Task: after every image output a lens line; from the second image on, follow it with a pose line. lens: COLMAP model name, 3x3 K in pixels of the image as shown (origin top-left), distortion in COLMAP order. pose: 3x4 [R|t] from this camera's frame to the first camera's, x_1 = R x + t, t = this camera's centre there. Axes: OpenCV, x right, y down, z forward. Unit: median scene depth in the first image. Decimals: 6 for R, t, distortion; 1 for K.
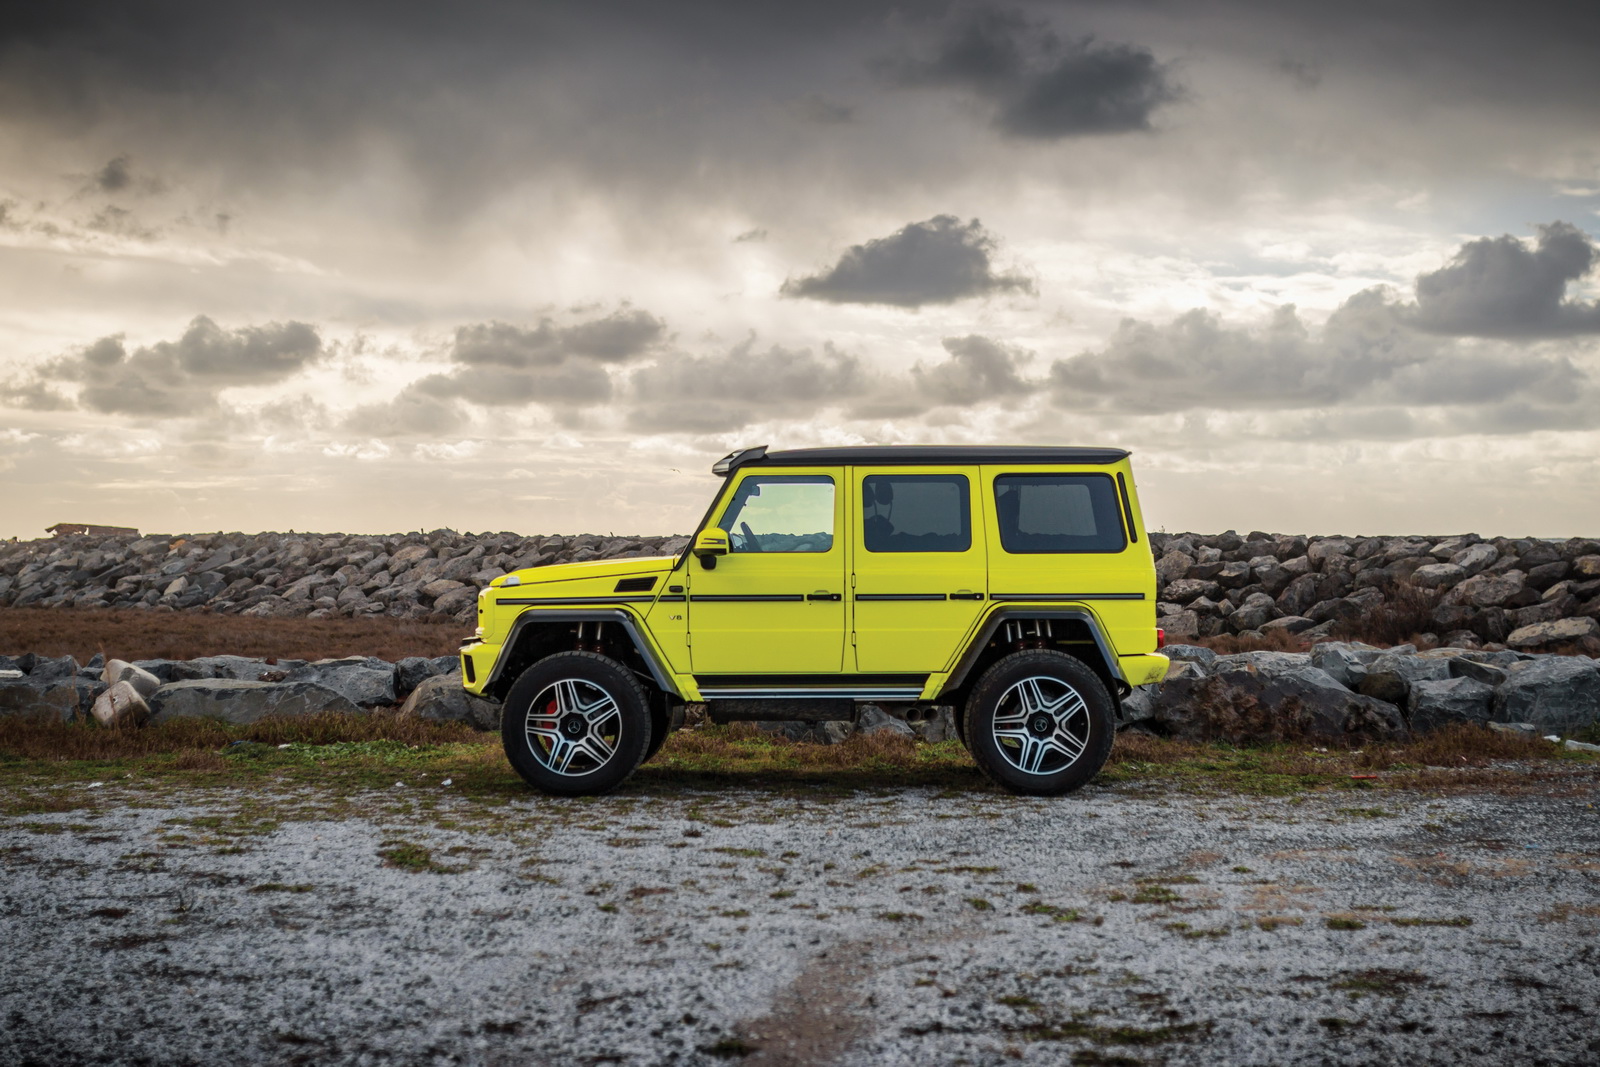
lens RADIAL K [[2437.7, 0, 800.0], [0, 2437.7, 533.5], [0, 0, 1]] dist [-0.015051, -0.023193]
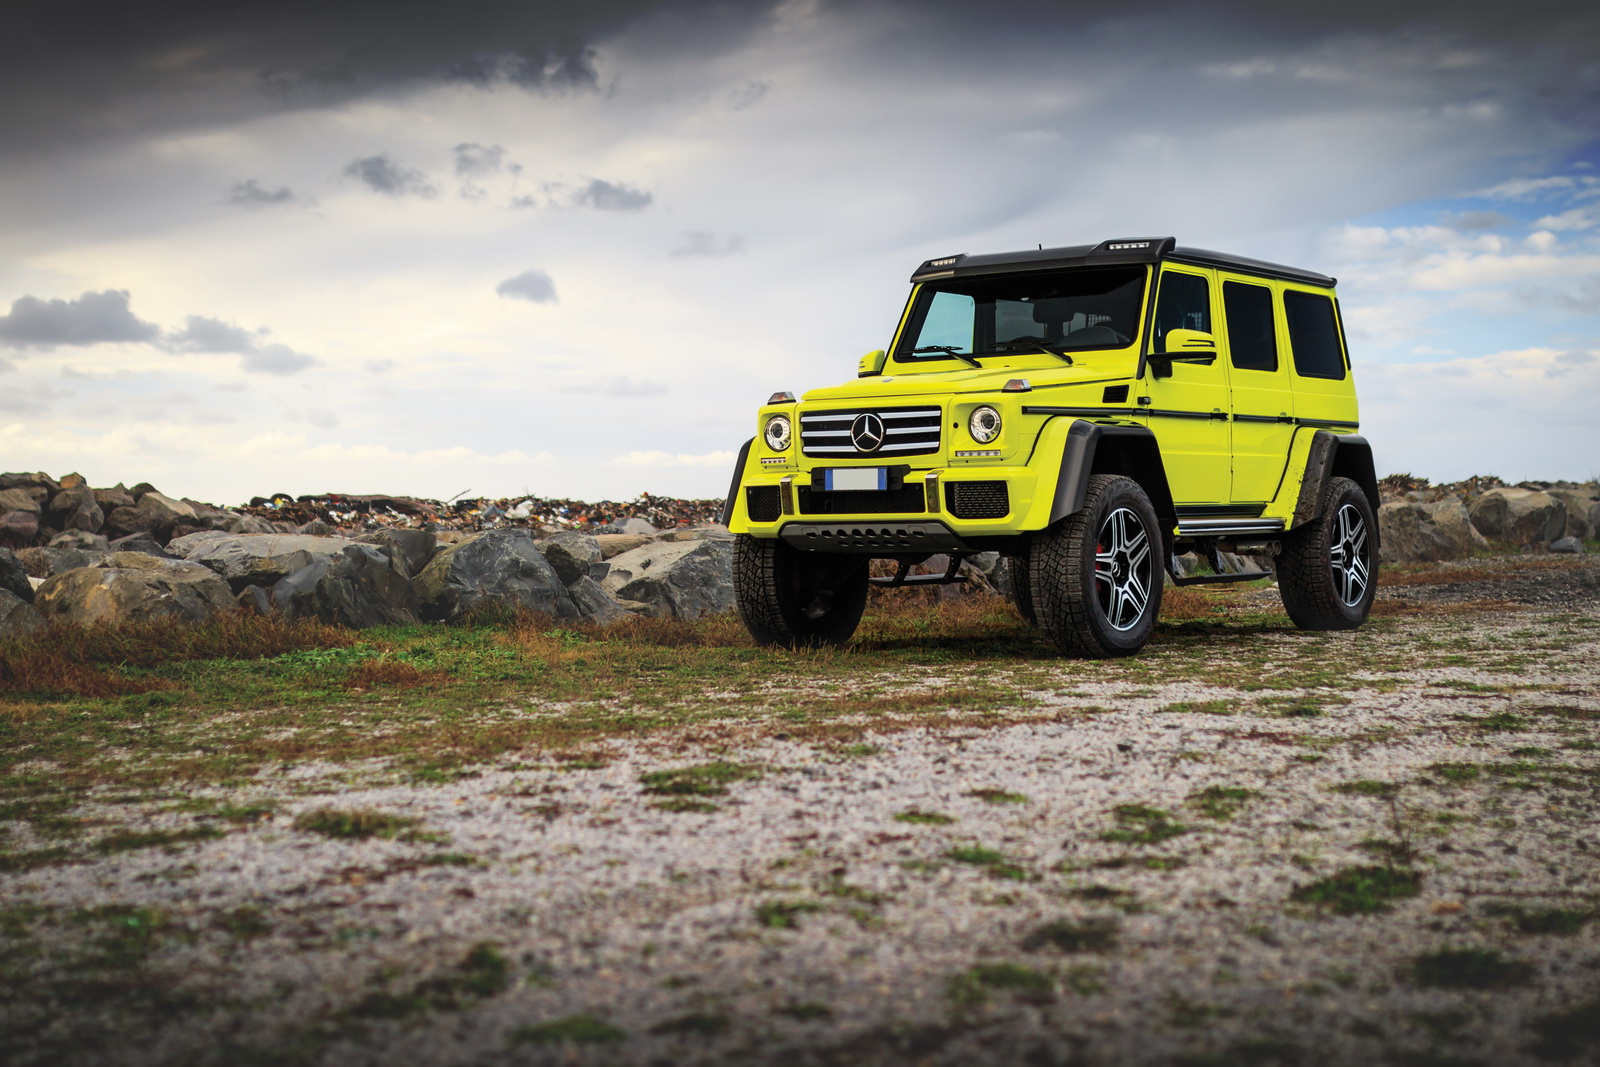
lens RADIAL K [[2437.7, 0, 800.0], [0, 2437.7, 533.5], [0, 0, 1]] dist [-0.015051, -0.023193]
pose [[0.532251, -0.009558, 0.846533, -0.812985], [0.014836, 0.999888, 0.001961, 0.064478], [-0.846457, 0.011515, 0.532333, 0.663203]]
